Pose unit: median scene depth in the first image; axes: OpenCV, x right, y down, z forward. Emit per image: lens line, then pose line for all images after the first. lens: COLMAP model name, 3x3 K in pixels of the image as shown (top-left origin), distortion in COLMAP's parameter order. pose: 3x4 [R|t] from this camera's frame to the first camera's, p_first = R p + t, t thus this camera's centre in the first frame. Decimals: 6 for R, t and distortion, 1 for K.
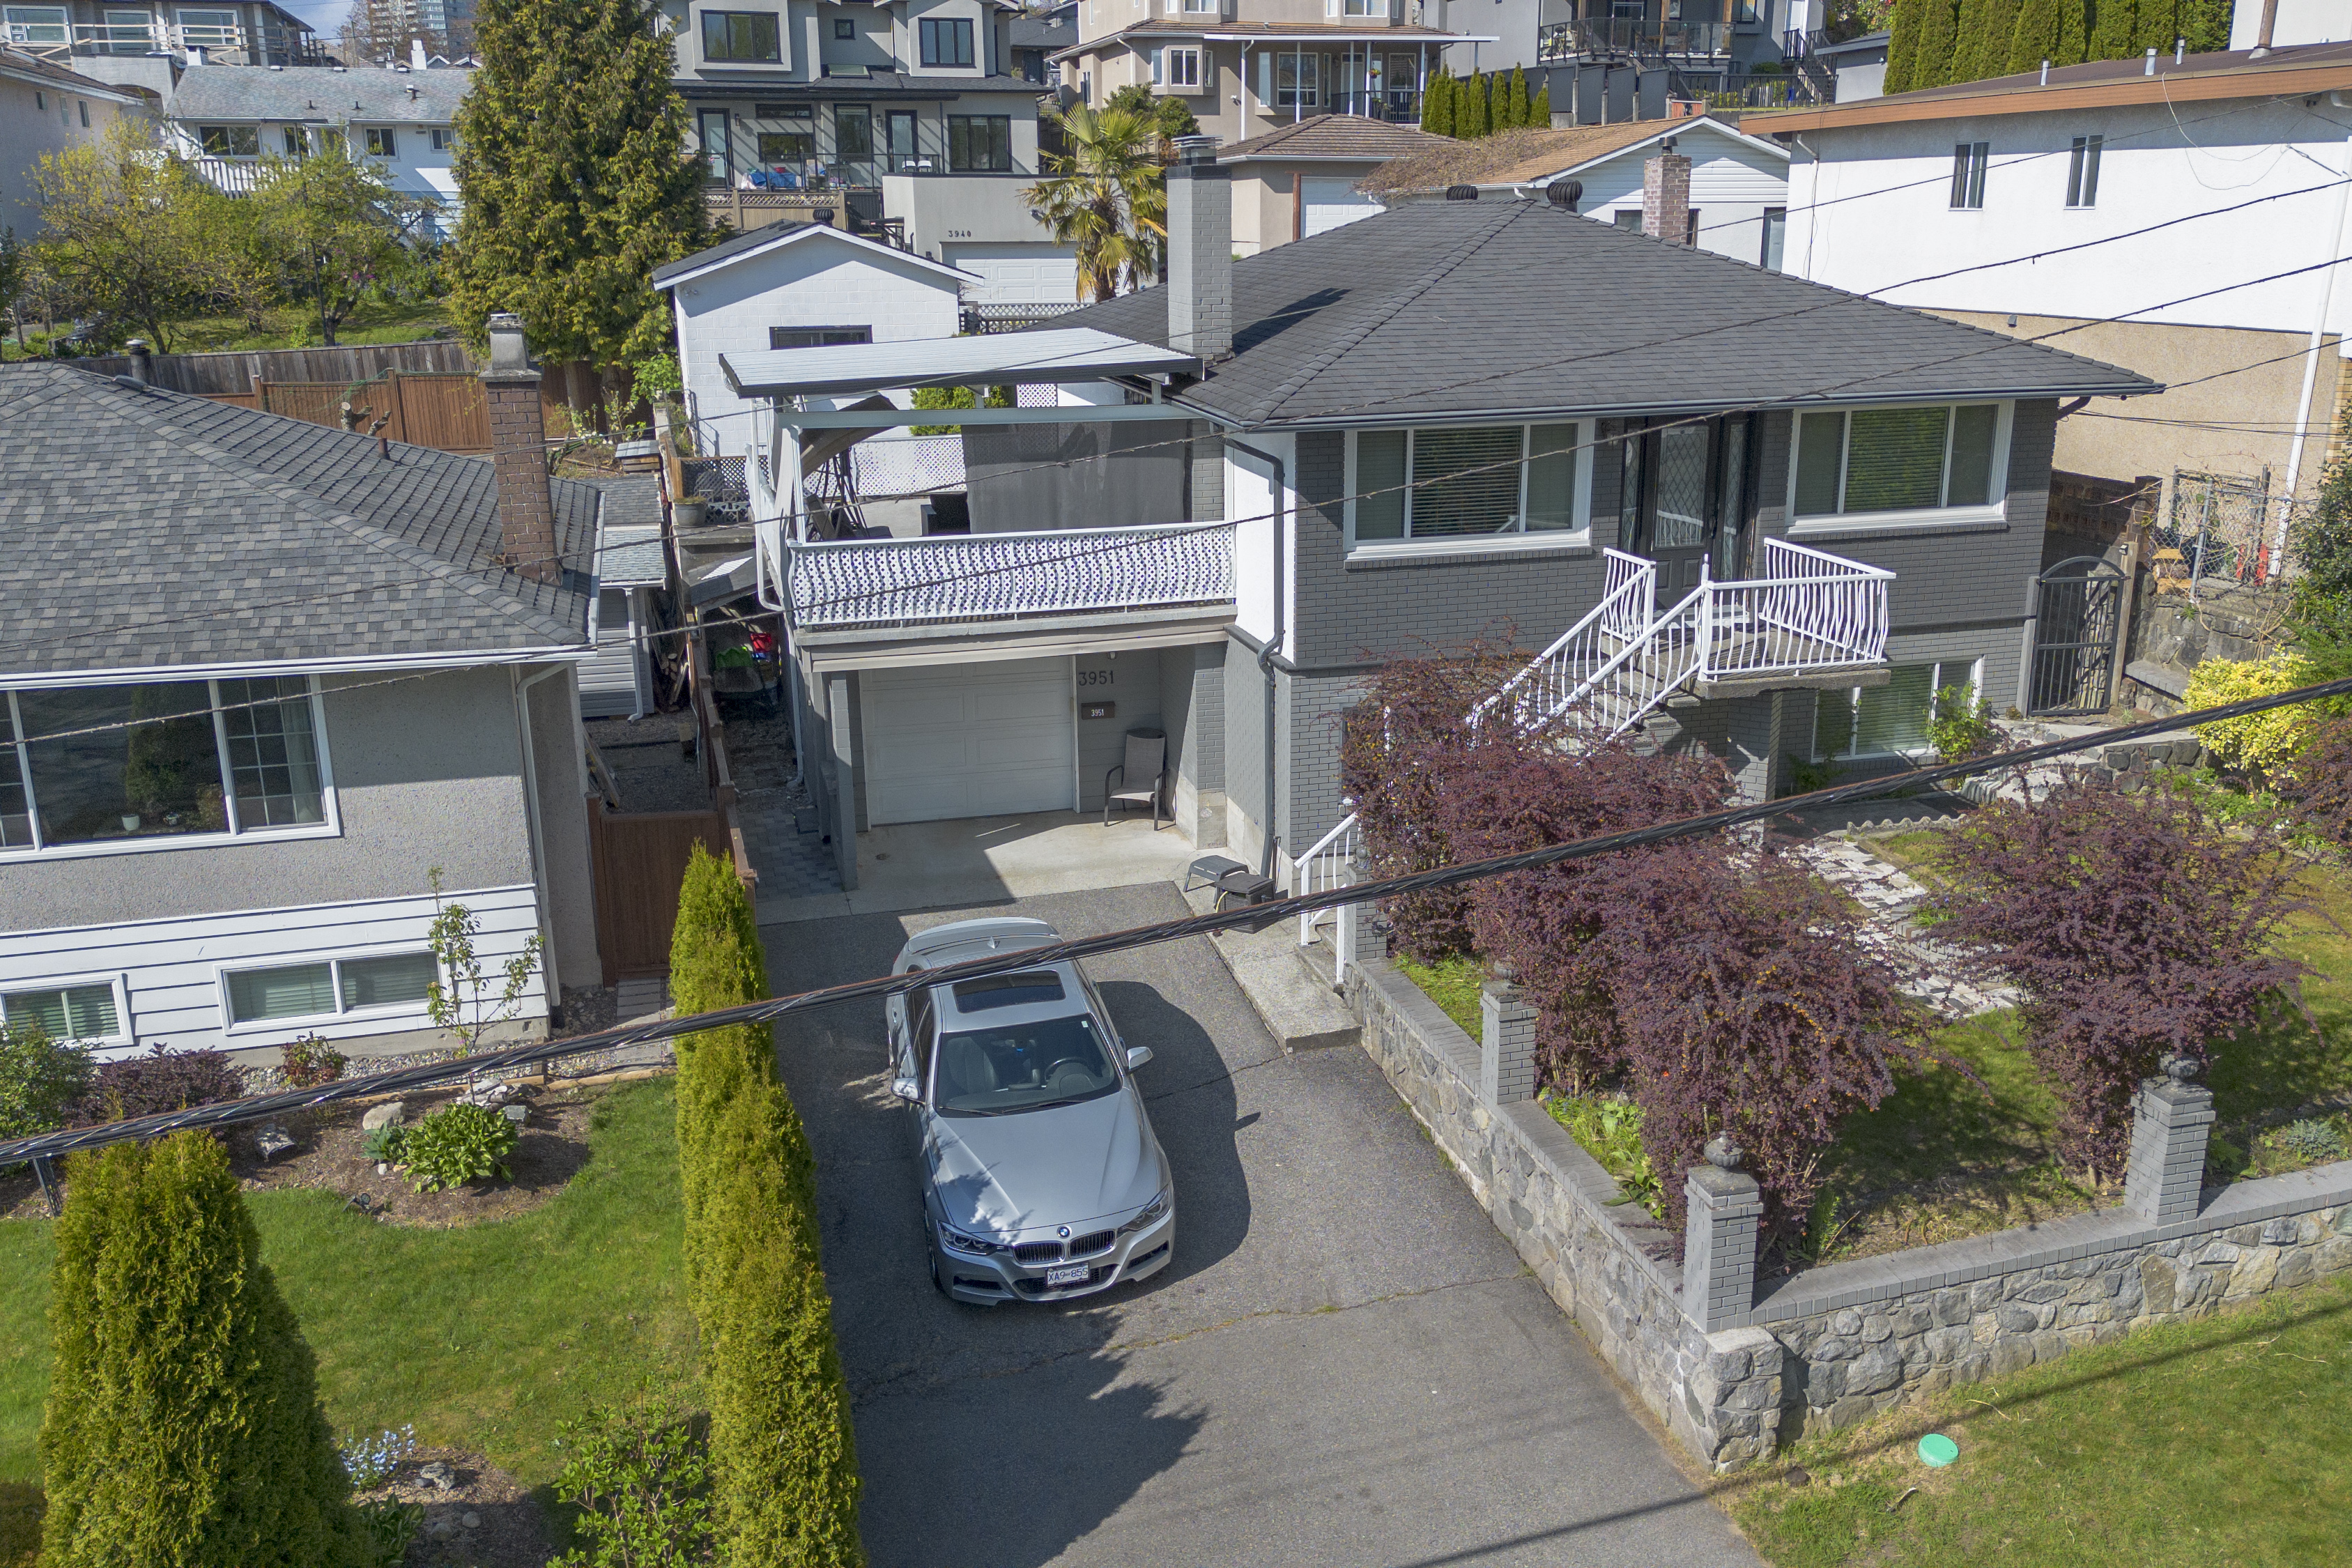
lens RADIAL K [[1981.5, 0, 1198.6], [0, 1981.5, 765.5], [0, 0, 1]] dist [0.071996, -0.068631]
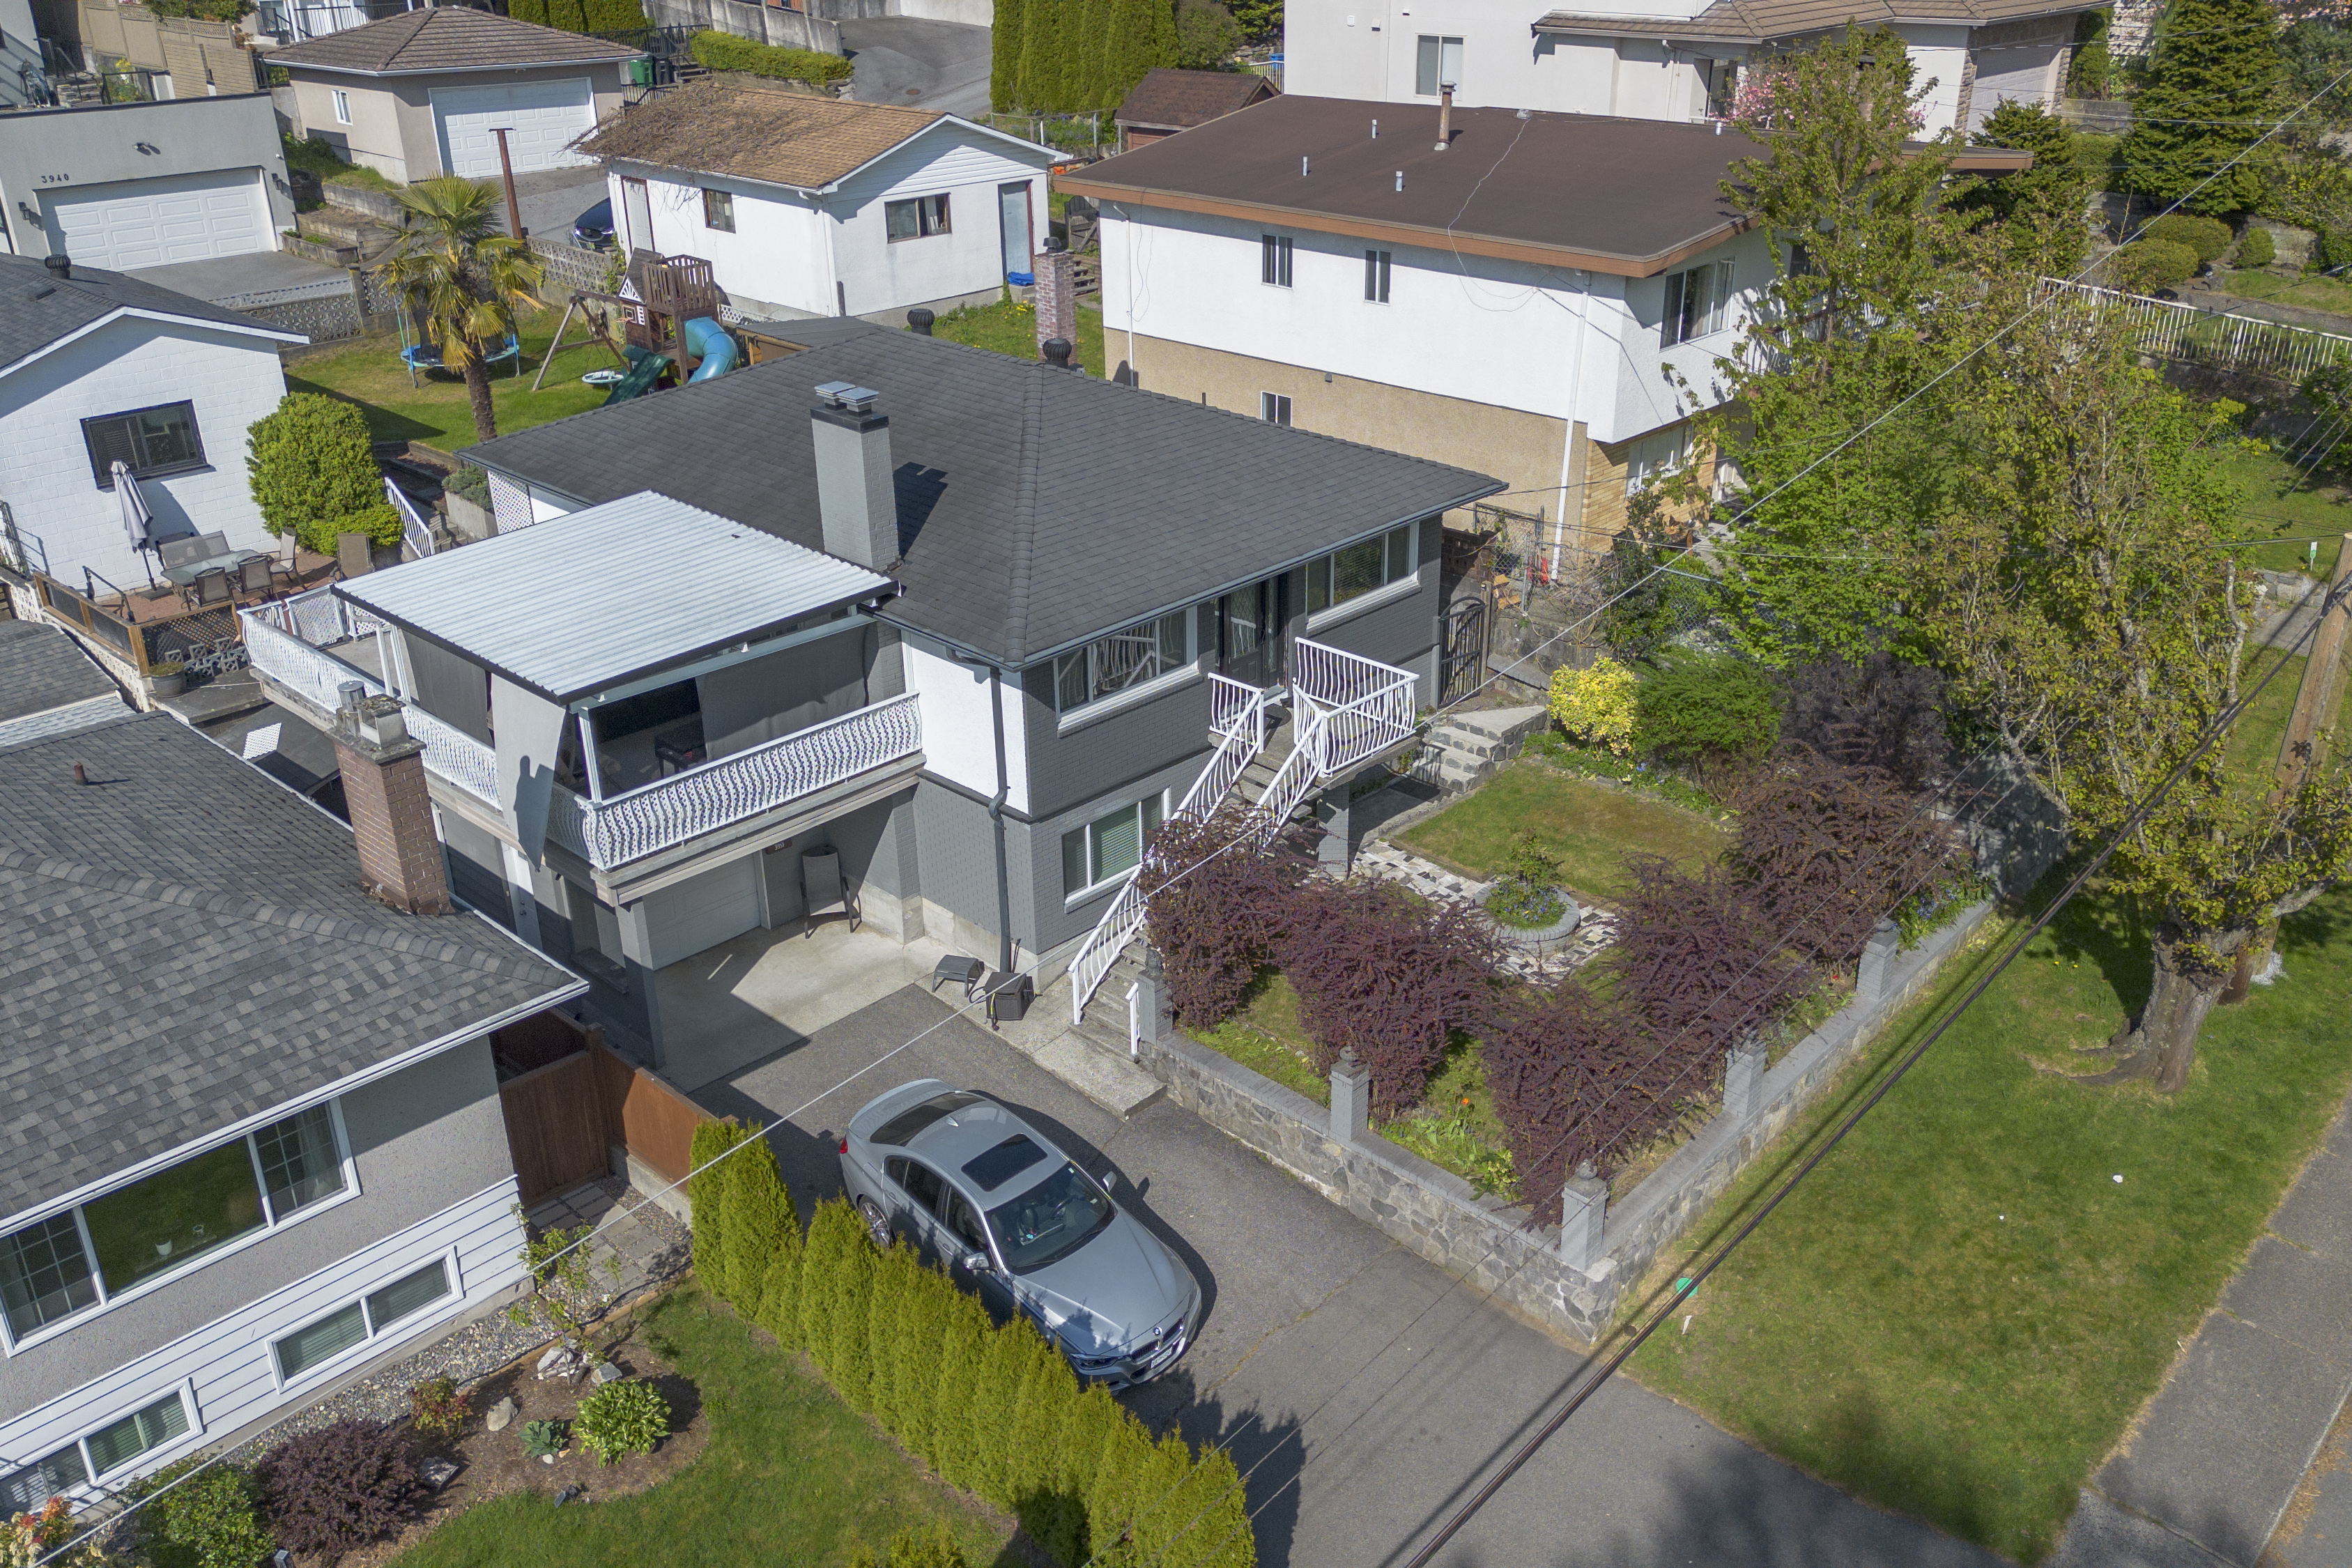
lens RADIAL K [[1981.5, 0, 1206.6], [0, 1981.5, 770.3], [0, 0, 1]] dist [0.071996, -0.068631]
pose [[0.856796, -0.215477, 0.468477, -0.501158], [0.140683, 0.971721, 0.189651, -0.343716], [-0.496094, -0.096585, 0.862880, -0.178691]]
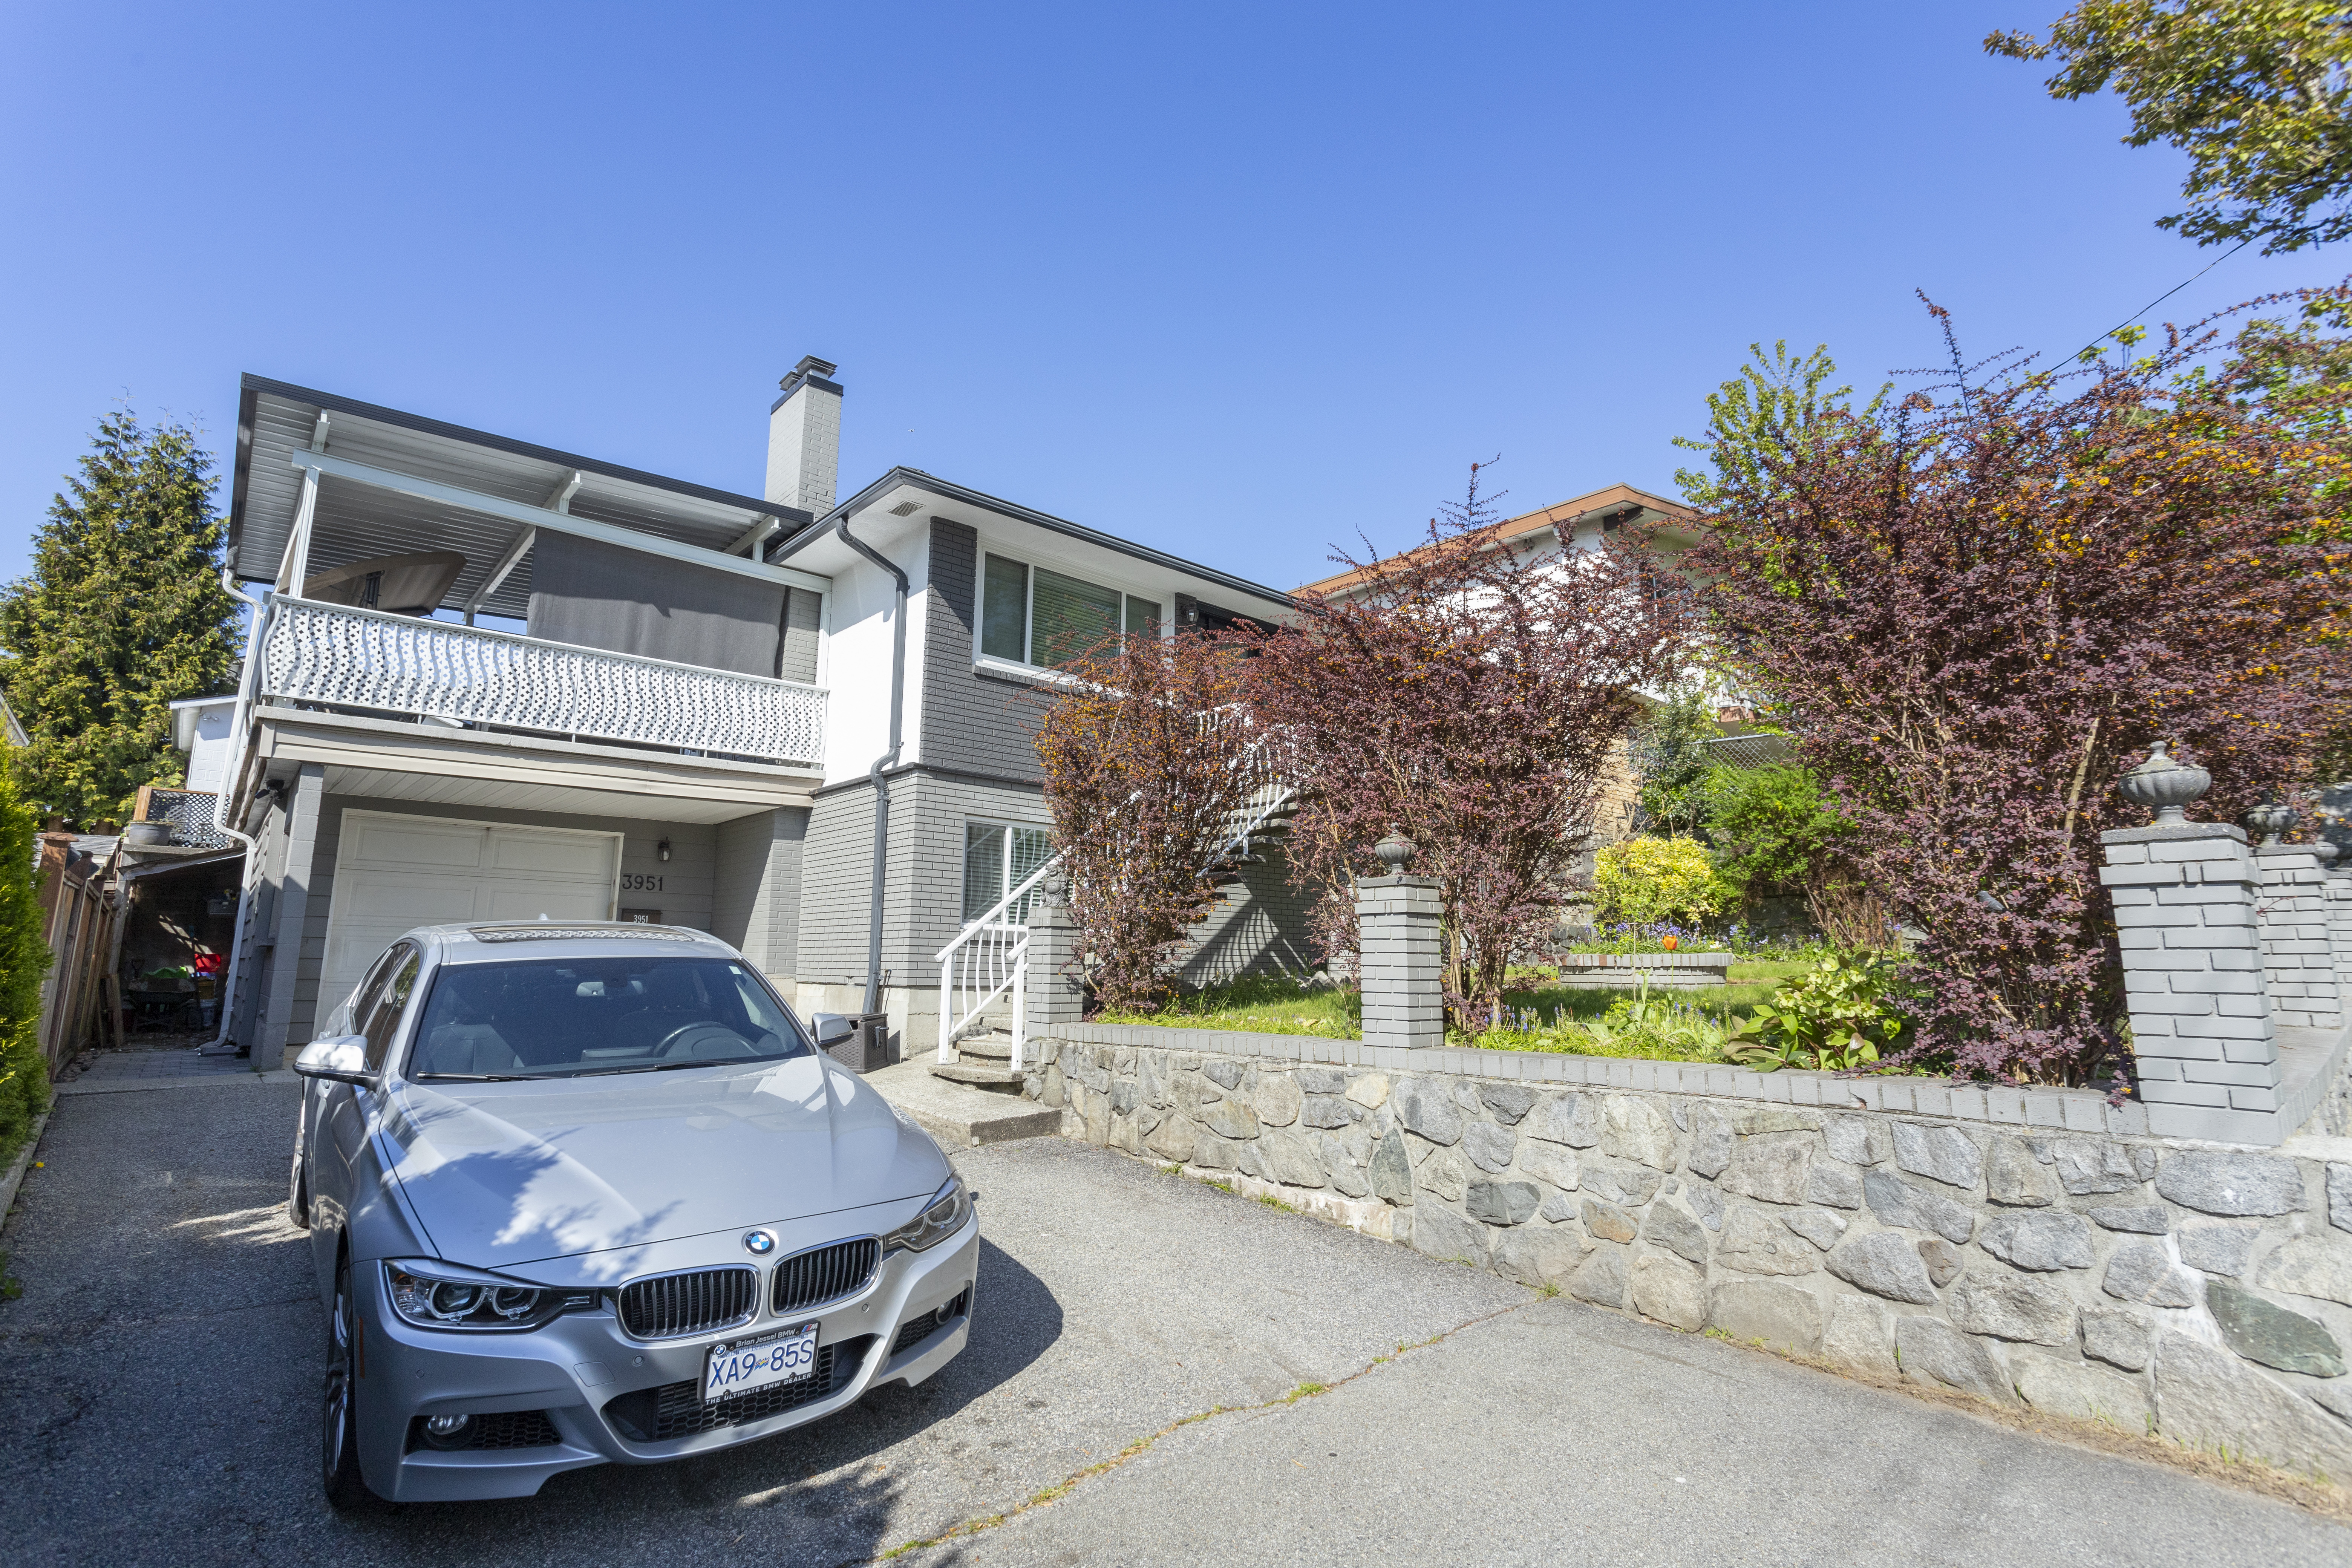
lens RADIAL K [[1117.0, 0, 1158.0], [0, 1117.0, 775.8], [0, 0, 1]] dist [0.000844, 0.002168]
pose [[0.902580, 0.089598, 0.421095, -0.078908], [0.100186, 0.907540, -0.407841, 0.199424], [-0.418703, 0.410297, 0.810151, 0.597991]]
